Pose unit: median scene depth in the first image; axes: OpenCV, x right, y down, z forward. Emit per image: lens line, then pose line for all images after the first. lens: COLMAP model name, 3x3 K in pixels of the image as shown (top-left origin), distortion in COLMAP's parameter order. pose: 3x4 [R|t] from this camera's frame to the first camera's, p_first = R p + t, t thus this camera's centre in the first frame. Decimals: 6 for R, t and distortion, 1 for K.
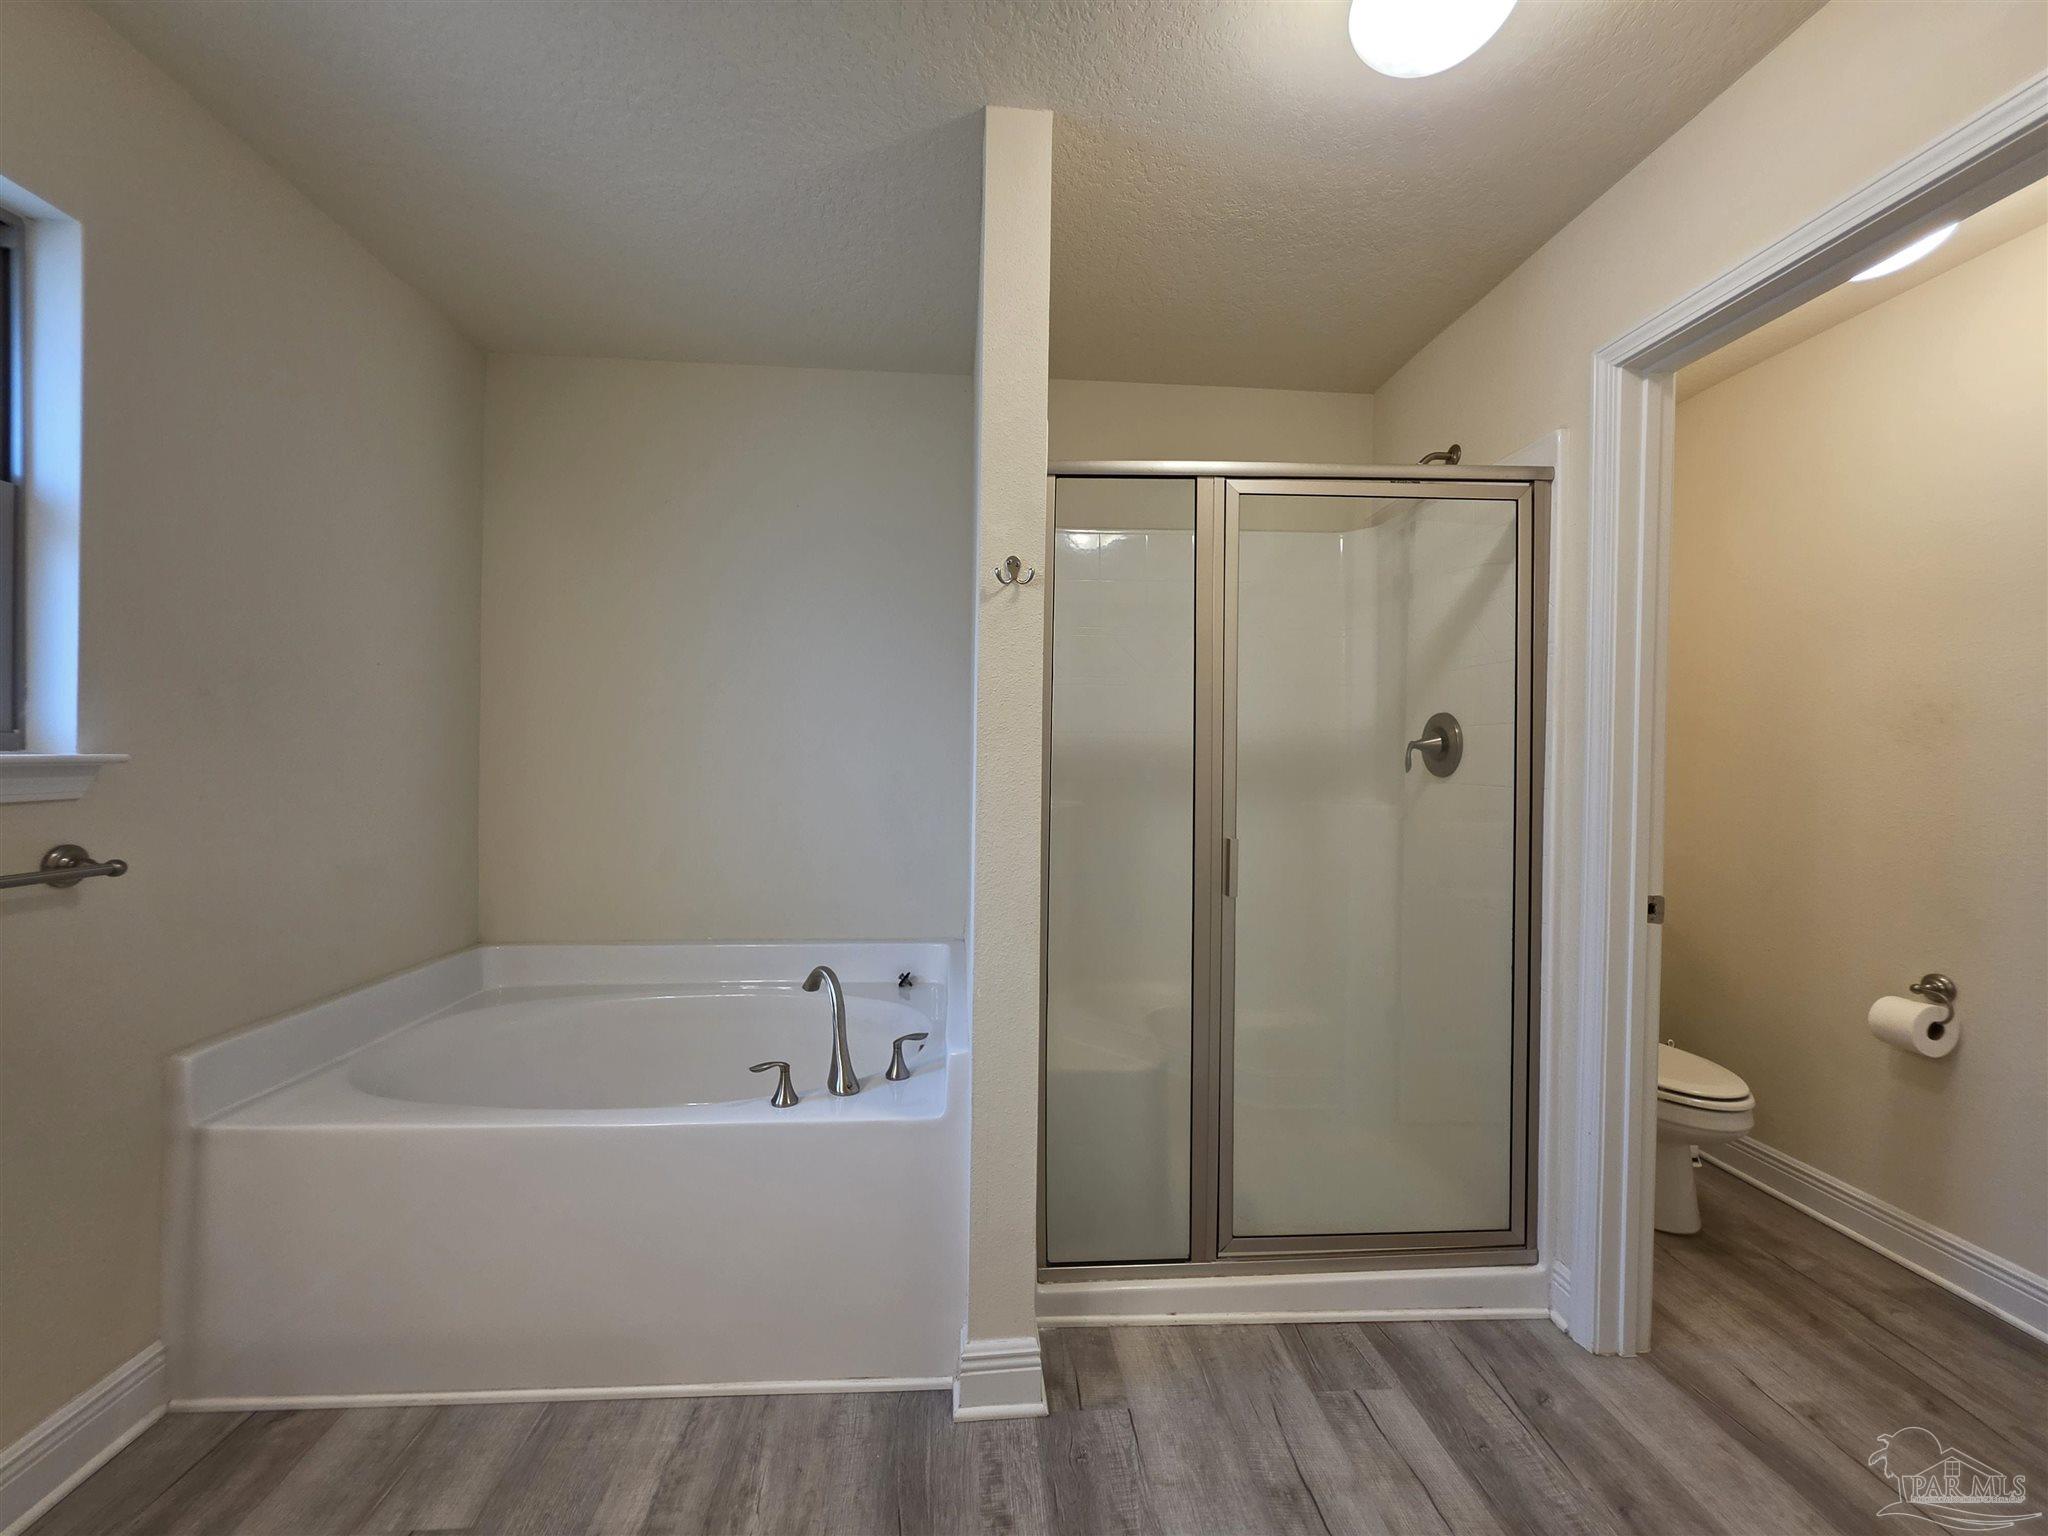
lens RADIAL K [[828.6, 0, 1014.9], [0, 828.6, 760.3], [0, 0, 1]] dist [-0.002958, 0.000152]
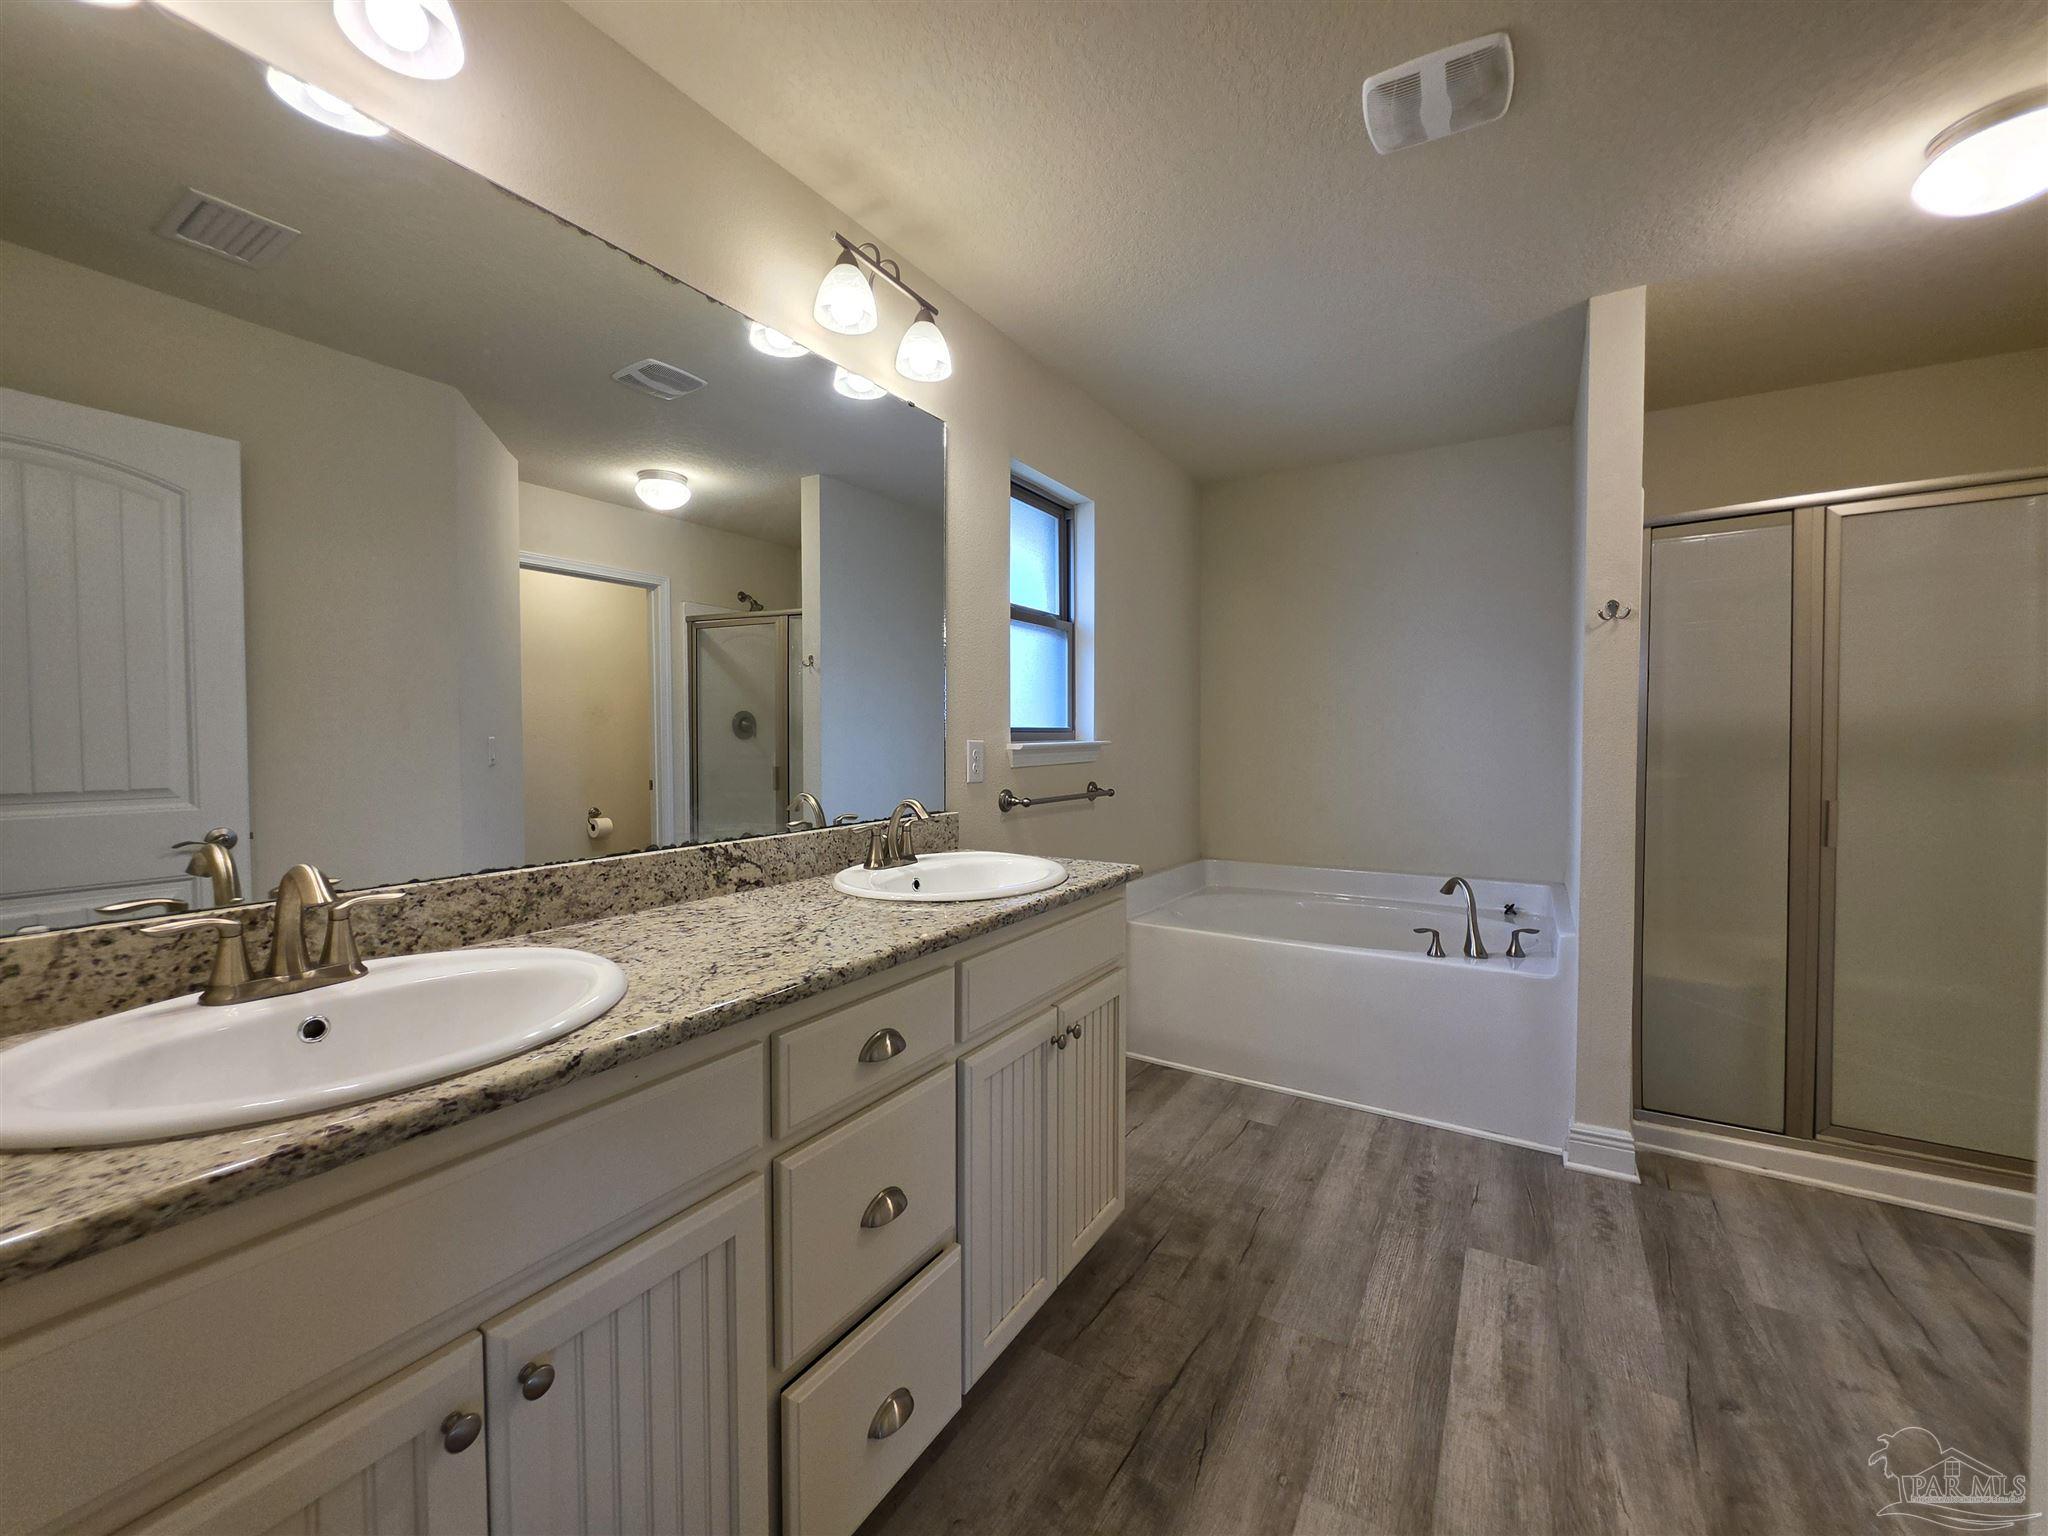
lens RADIAL K [[828.6, 0, 1014.9], [0, 828.6, 760.3], [0, 0, 1]] dist [-0.002958, 0.000152]
pose [[0.809555, 0.001192, -0.587043, 0.001127], [0.008746, 0.999862, 0.014090, 0.008675], [0.586979, -0.016541, 0.809433, -0.754647]]
